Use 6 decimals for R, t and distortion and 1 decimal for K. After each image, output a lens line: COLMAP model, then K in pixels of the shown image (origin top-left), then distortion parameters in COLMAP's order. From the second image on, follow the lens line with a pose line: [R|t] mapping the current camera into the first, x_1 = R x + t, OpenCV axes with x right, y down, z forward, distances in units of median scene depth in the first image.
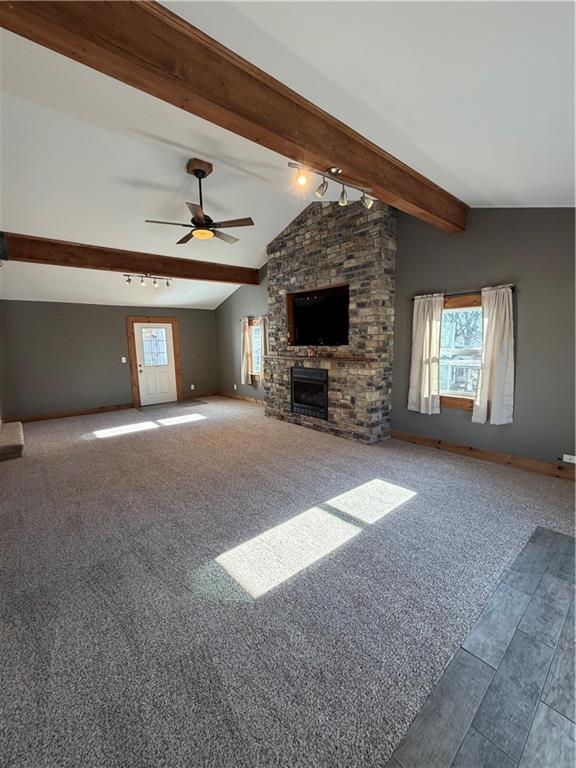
lens RADIAL K [[312.8, 0, 288.0], [0, 312.8, 384.0], [0, 0, 1]] dist [-0.000560, 0.000024]
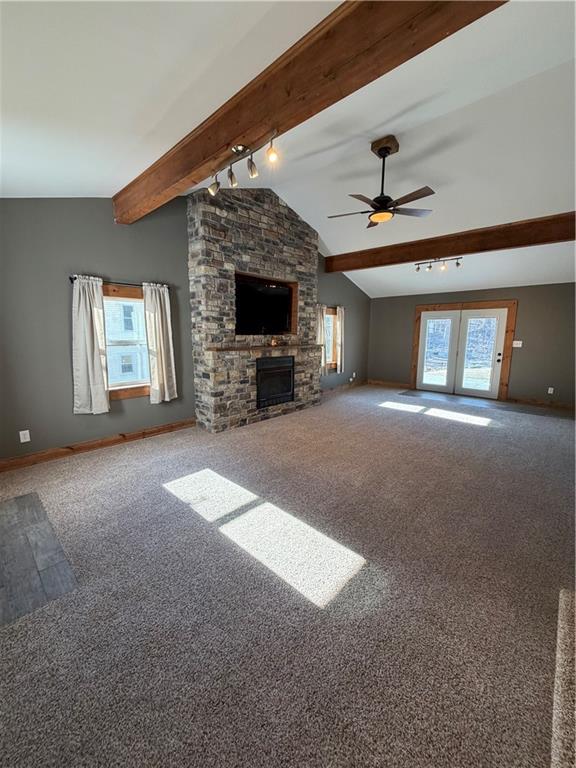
lens RADIAL K [[305.7, 0, 287.5], [0, 305.7, 381.3], [0, 0, 1]] dist [-0.000176, 0.000196]
pose [[-0.112386, -0.140144, 0.983732, -0.943259], [0.127838, 0.979738, 0.154180, -0.125182], [-0.985407, 0.143086, -0.092193, 1.098907]]
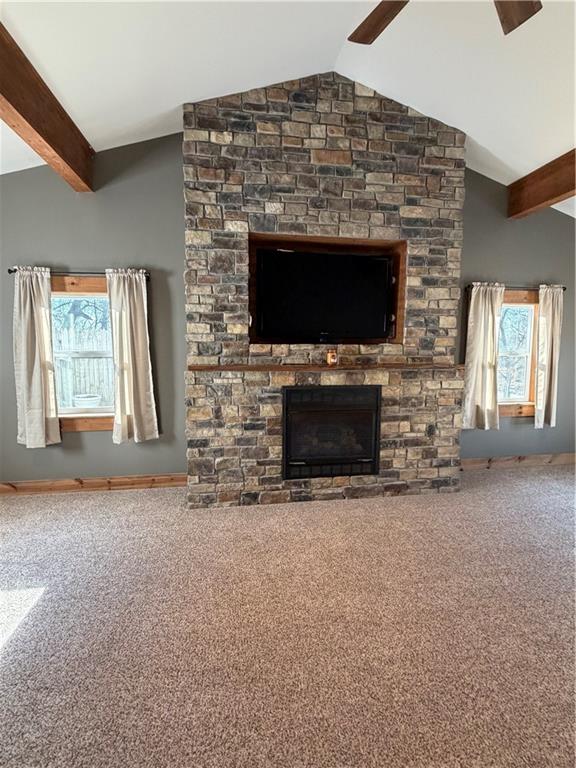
lens RADIAL K [[362.5, 0, 288.0], [0, 362.5, 384.0], [0, 0, 1]] dist [-0.002286, -0.000103]
pose [[0.522980, -0.070299, 0.849441, -0.505590], [0.101568, 0.994632, 0.019782, -0.076538], [-0.846272, 0.075930, 0.527313, 0.766101]]
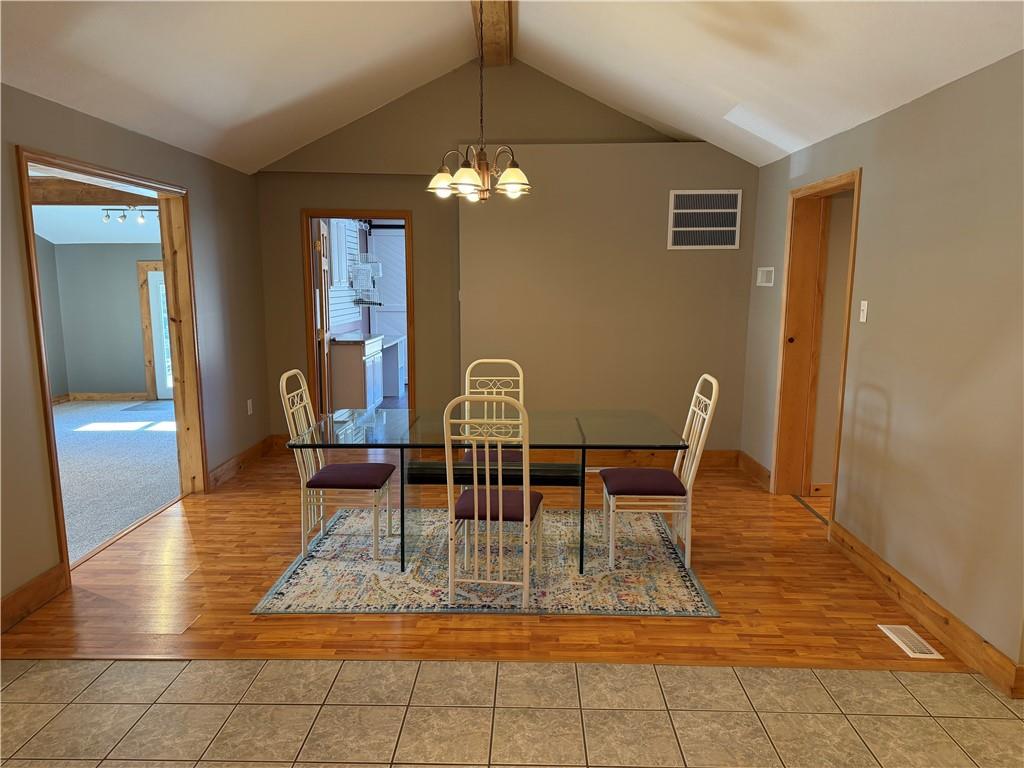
lens RADIAL K [[720.9, 0, 512.0], [0, 720.9, 384.0], [0, 0, 1]] dist [0.168861, -0.347929]
pose [[-0.747695, -0.072242, 0.660101, -1.770739], [0.108249, 0.967508, 0.228498, -0.200828], [-0.655160, 0.242302, -0.715581, 1.197765]]
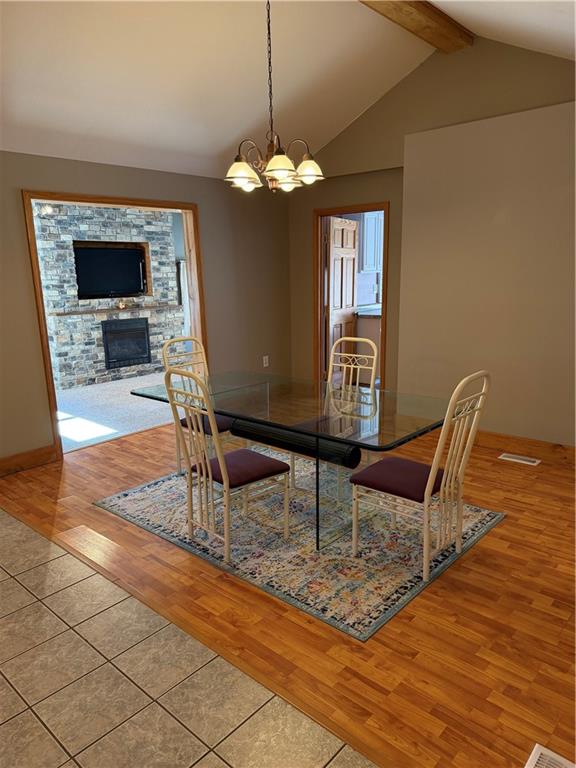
lens RADIAL K [[540.7, 0, 286.0], [0, 540.7, 386.4], [0, 0, 1]] dist [0.168861, -0.347929]
pose [[-0.134794, -0.183652, 0.973706, -1.875413], [0.159459, 0.965845, 0.204244, -0.126709], [-0.977959, 0.182797, -0.100905, 0.723816]]
